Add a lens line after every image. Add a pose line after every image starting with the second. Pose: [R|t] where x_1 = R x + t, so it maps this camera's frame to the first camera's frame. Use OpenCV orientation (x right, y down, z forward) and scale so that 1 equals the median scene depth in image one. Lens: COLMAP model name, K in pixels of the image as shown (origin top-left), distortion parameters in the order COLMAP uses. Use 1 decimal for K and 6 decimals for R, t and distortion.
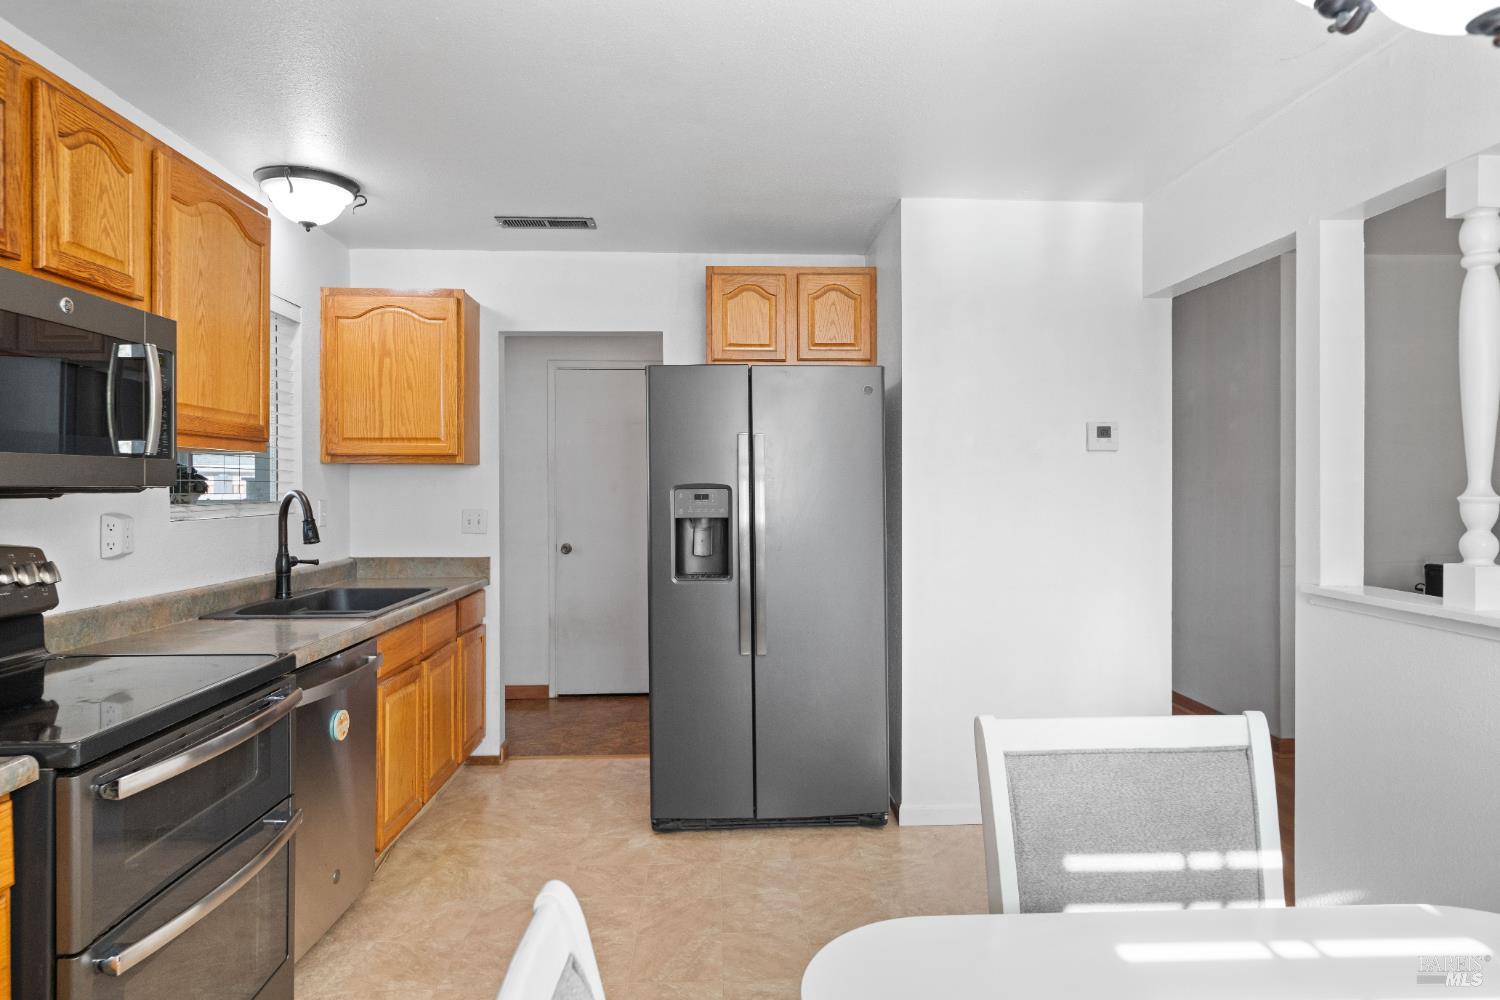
lens RADIAL K [[880.1, 0, 744.2], [0, 880.1, 491.1], [0, 0, 1]] dist [0.015278, -0.002699]
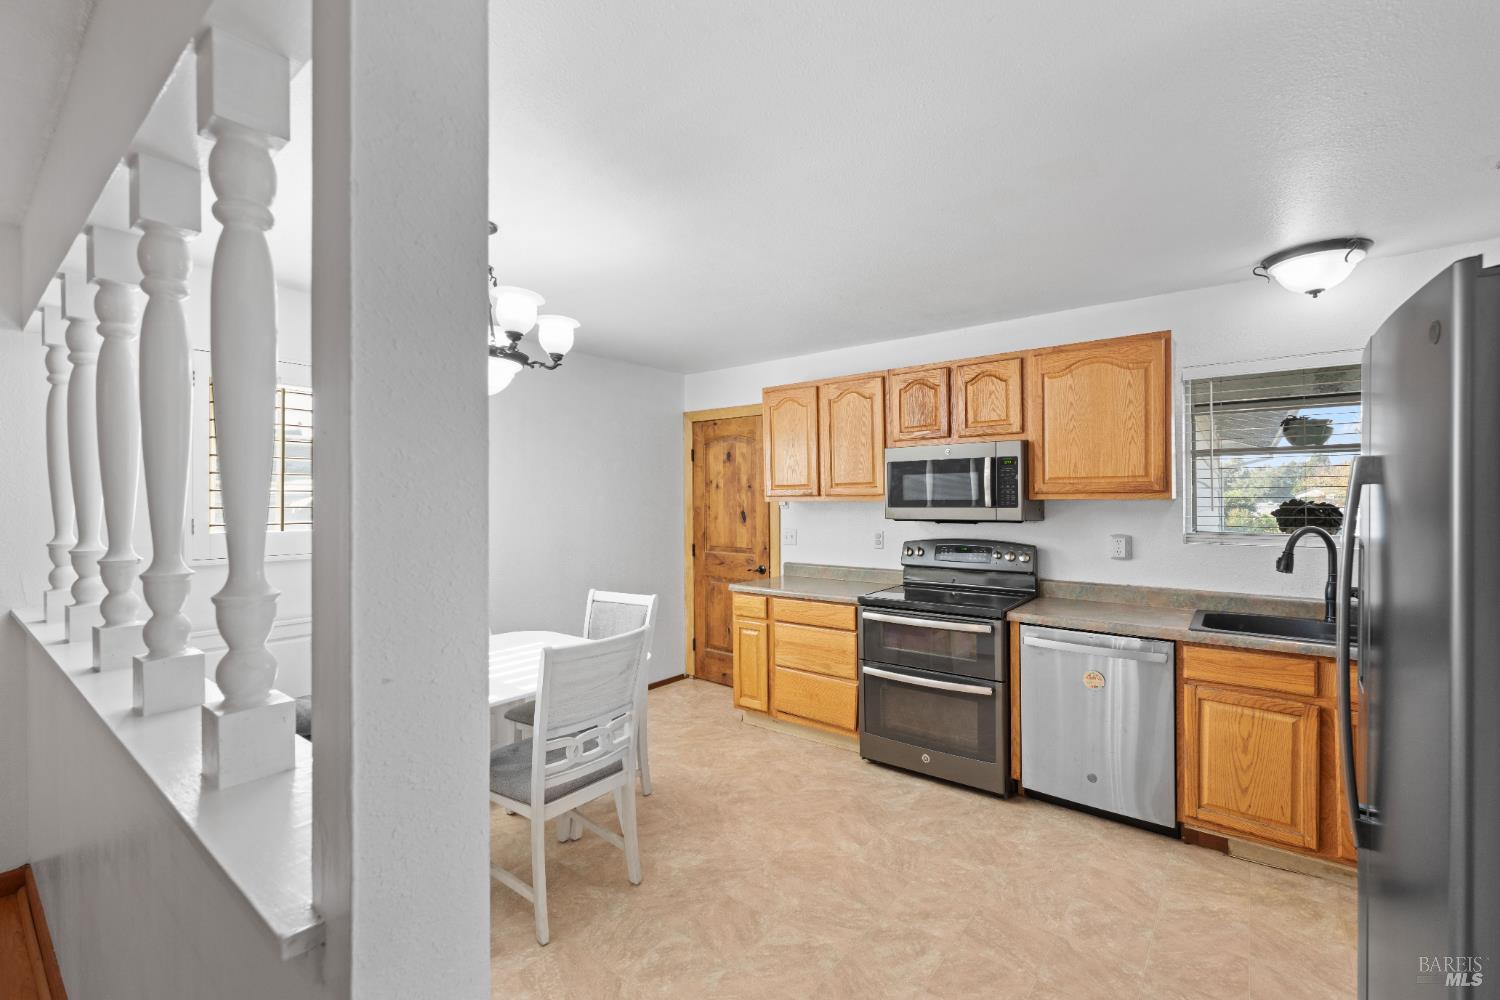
lens RADIAL K [[651.9, 0, 738.1], [0, 651.9, 495.8], [0, 0, 1]] dist [0.008048, -0.002082]
pose [[-0.657089, -0.006227, -0.753787, 0.618682], [-0.003221, 0.999980, -0.005453, -0.034556], [0.753806, -0.001155, -0.657096, 0.994231]]
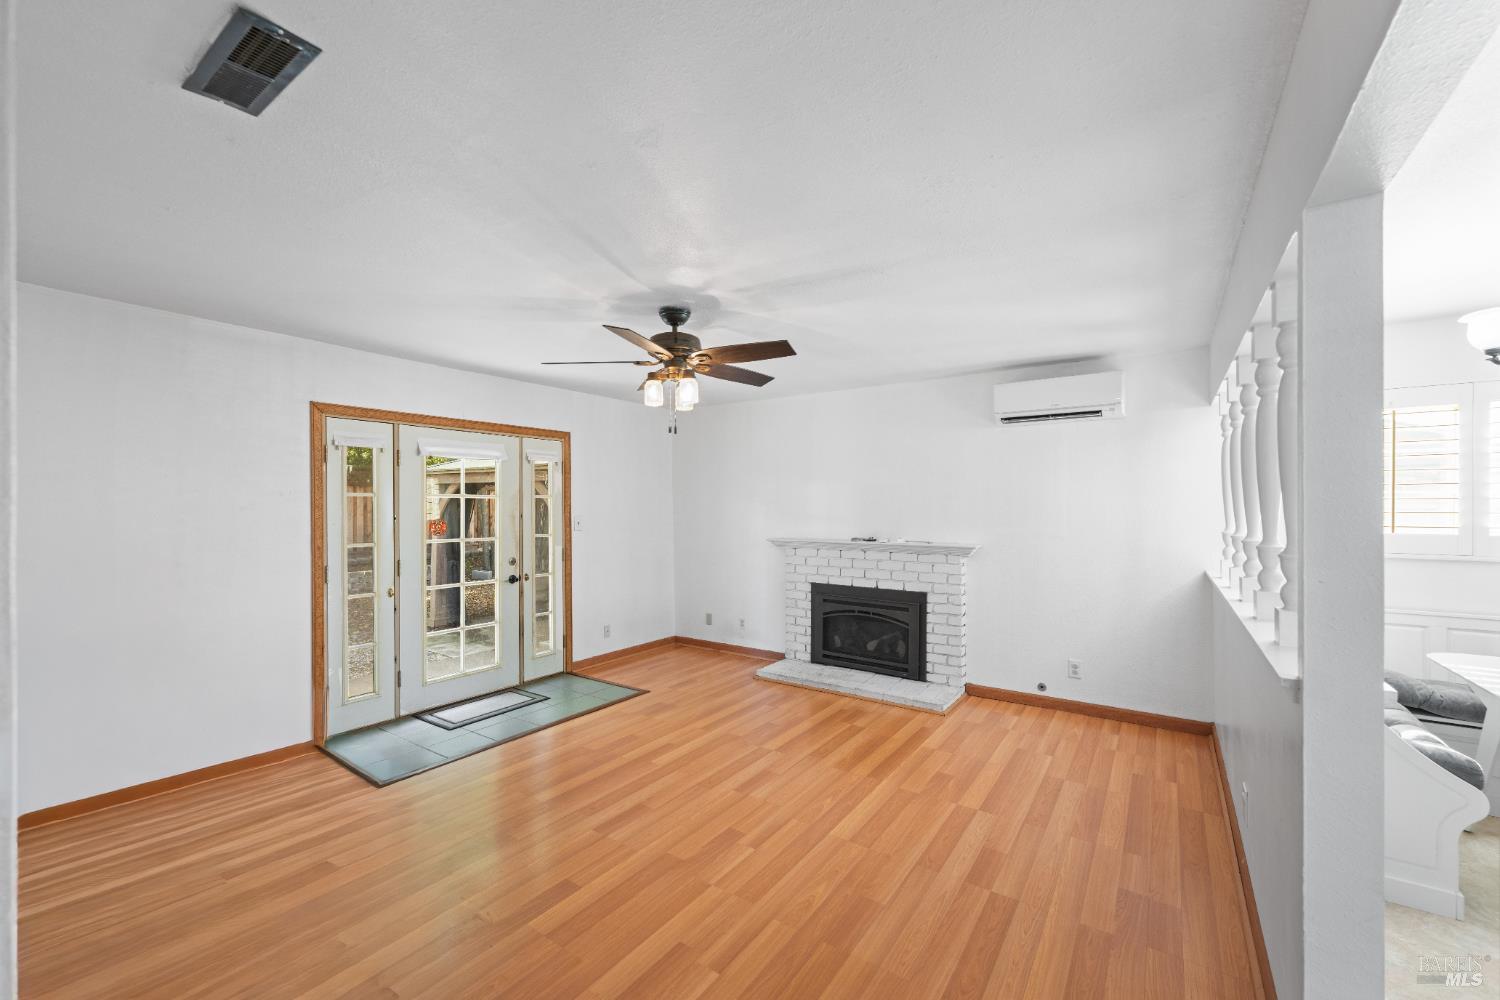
lens RADIAL K [[597.5, 0, 760.0], [0, 597.5, 508.8], [0, 0, 1]] dist [-0.002404, 0.000397]
pose [[-0.800855, -0.001745, 0.598856, 0.600813], [0.002962, 0.999972, 0.006875, -0.037542], [-0.598852, 0.007280, -0.800827, 1.318565]]
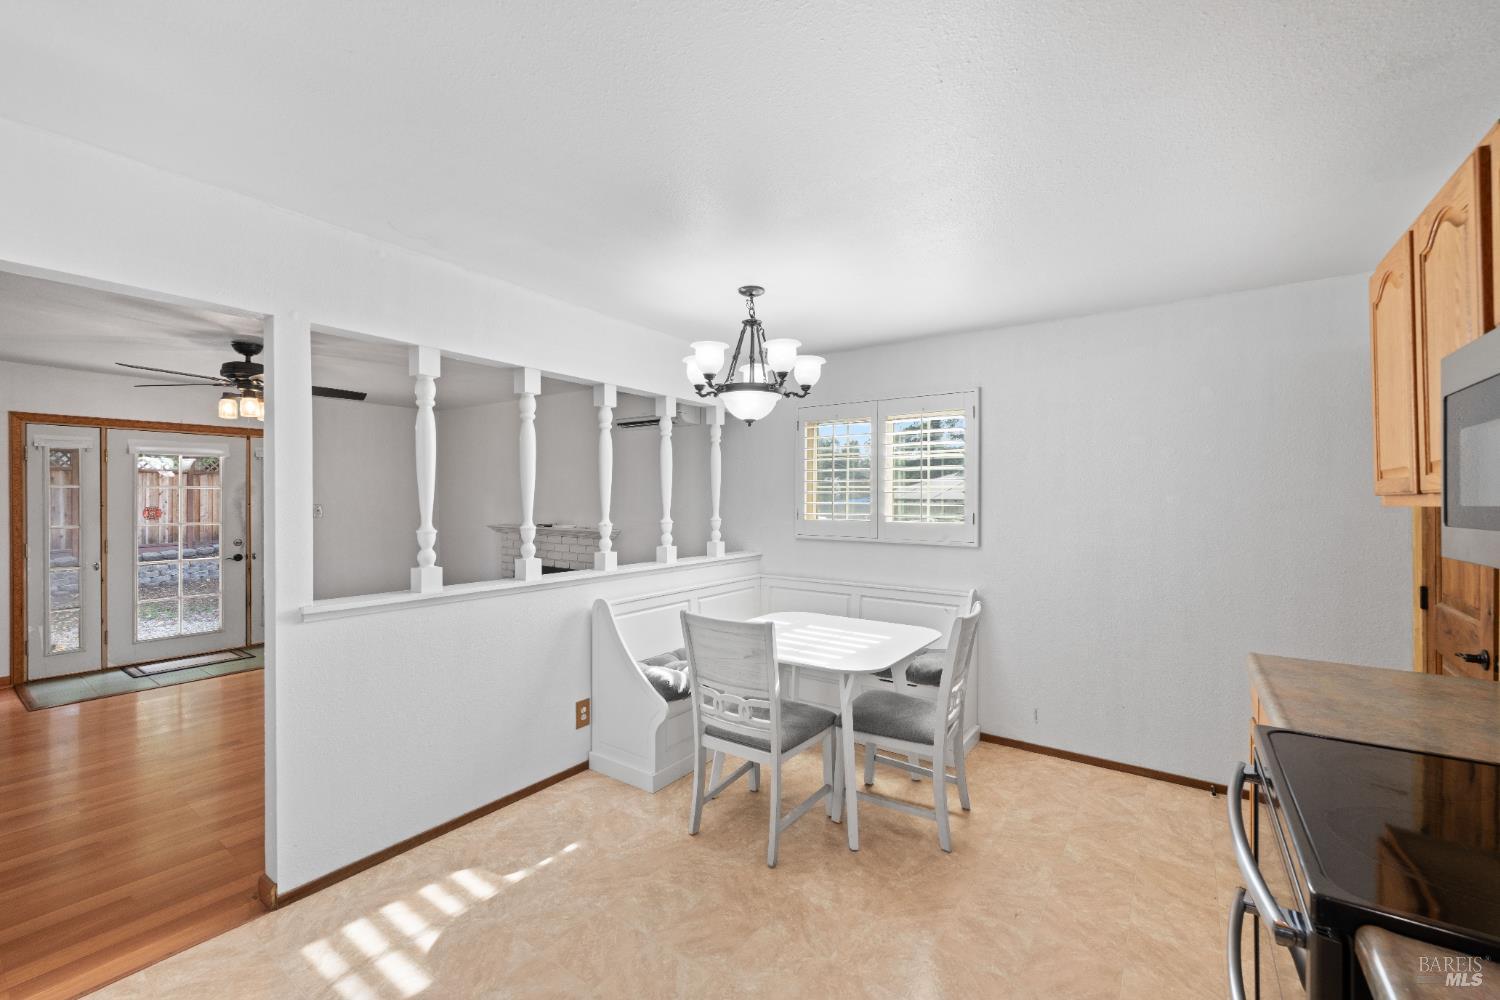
lens RADIAL K [[597.5, 0, 756.7], [0, 597.5, 500.4], [0, 0, 1]] dist [-0.002404, 0.000397]
pose [[-0.786518, -0.006838, 0.617529, -0.182642], [-0.000923, 0.999951, 0.009896, -0.041181], [-0.617567, 0.007213, -0.786486, 0.990037]]
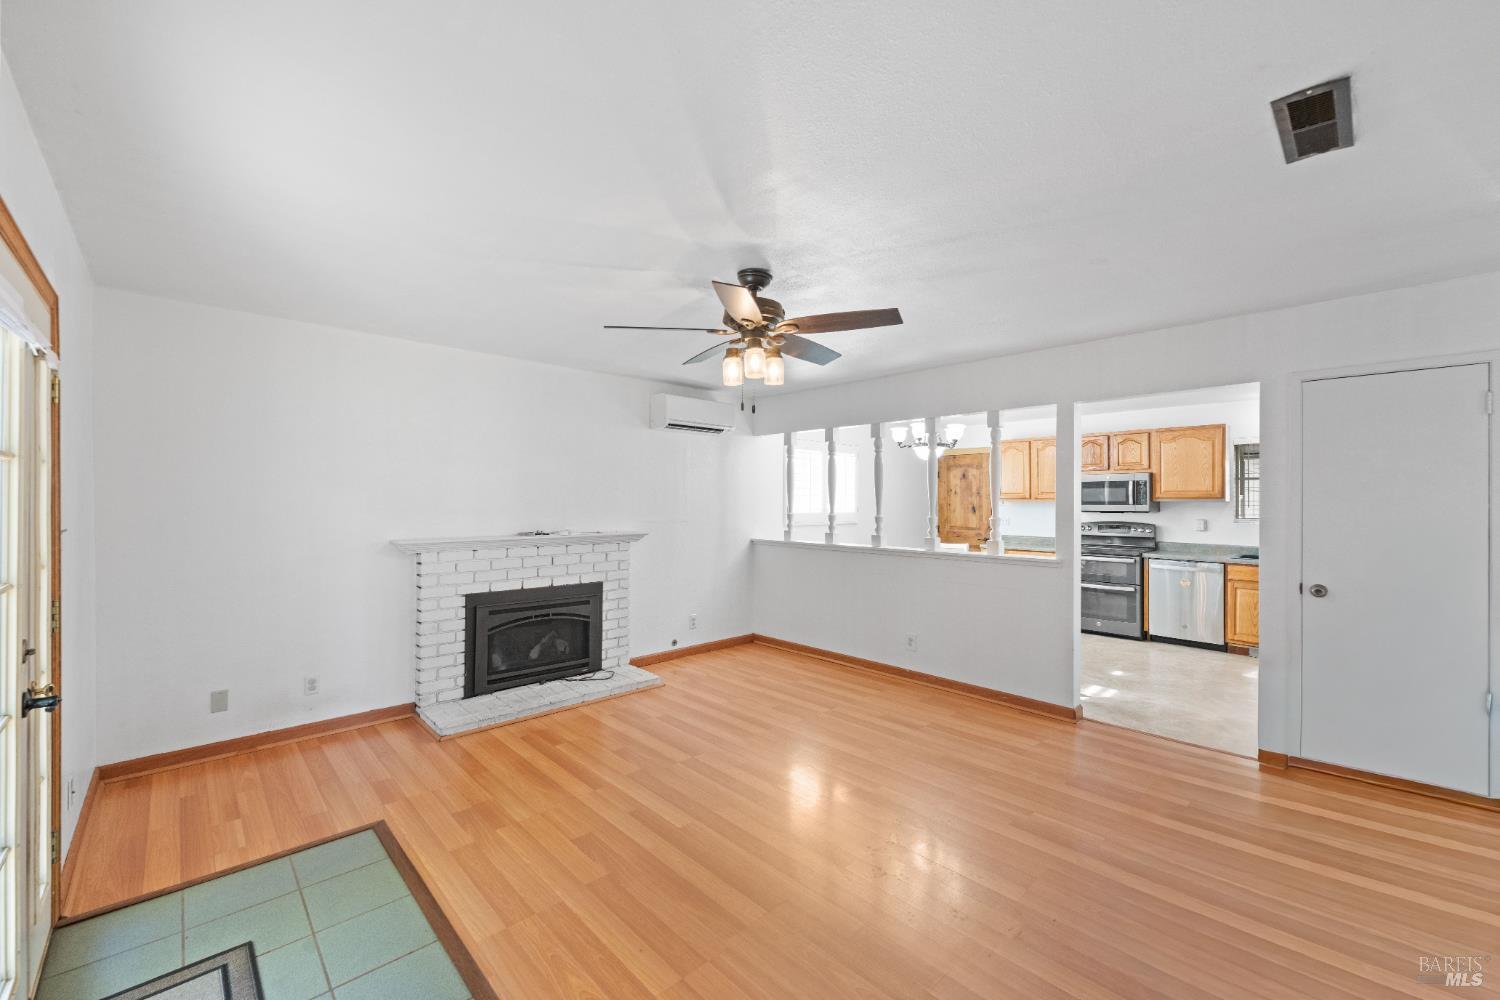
lens RADIAL K [[597.5, 0, 743.6], [0, 597.5, 497.9], [0, 0, 1]] dist [-0.002404, 0.000397]
pose [[-0.756991, -0.008418, -0.653371, 1.810463], [-0.009663, 0.999952, -0.001688, -0.030803], [0.653354, 0.005036, -0.757036, 1.262599]]
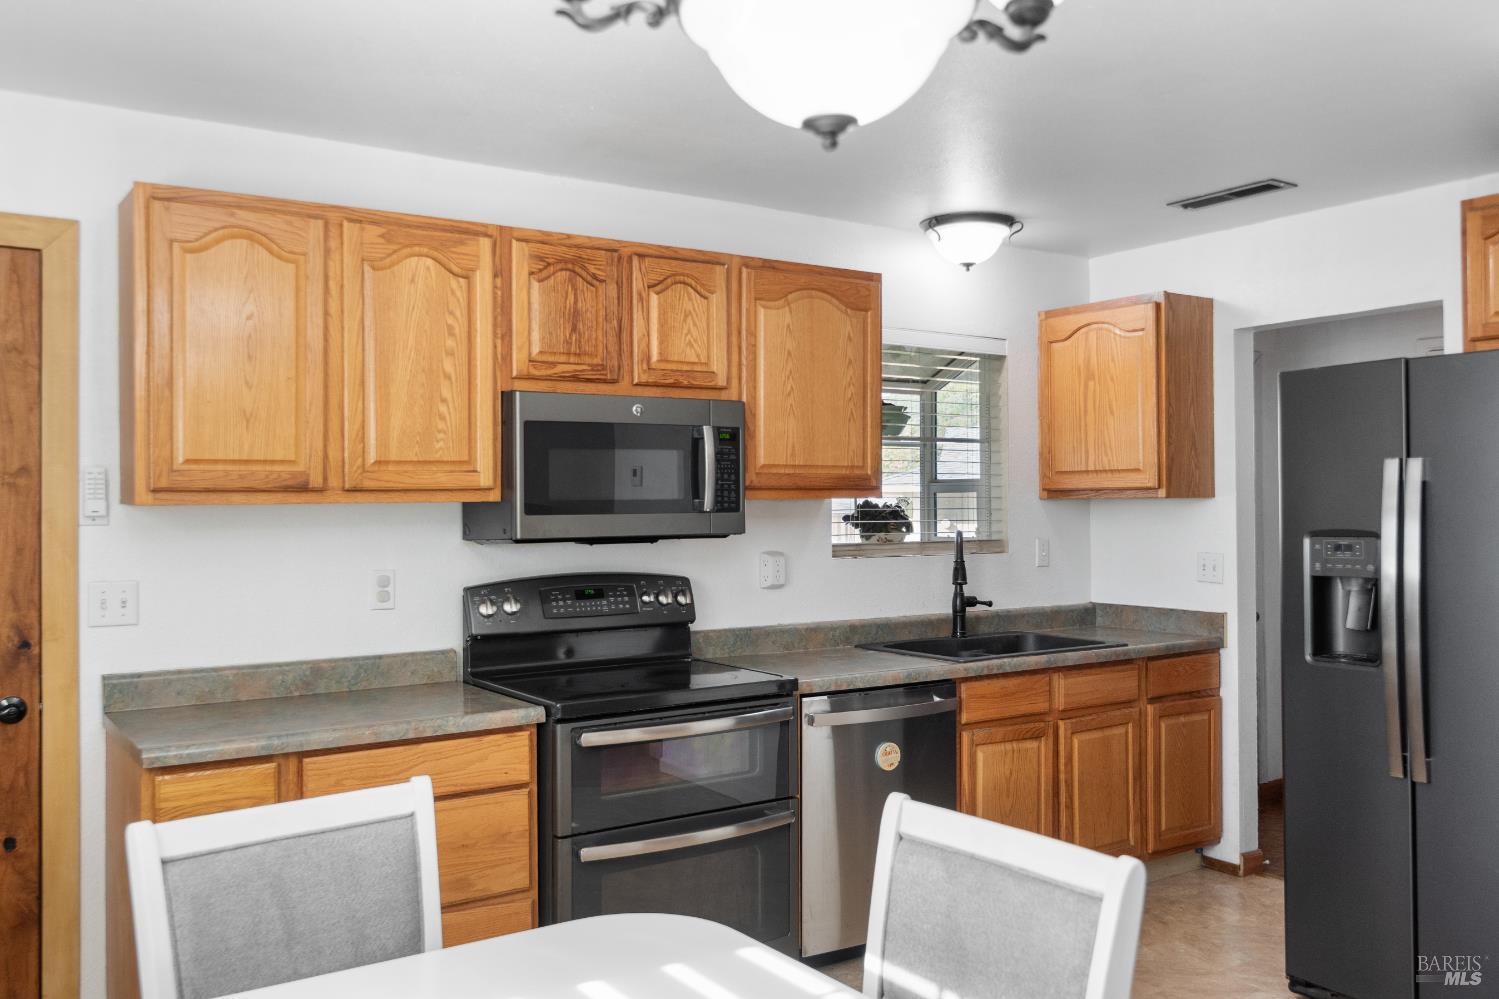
lens RADIAL K [[1245.9, 0, 757.1], [0, 1245.9, 492.3], [0, 0, 1]] dist [-0.006738, 0.008113]
pose [[0.528403, -0.011661, -0.848914, 0.572860], [0.002243, 0.999921, -0.012339, -0.027680], [0.848991, 0.004616, 0.528387, 0.055330]]
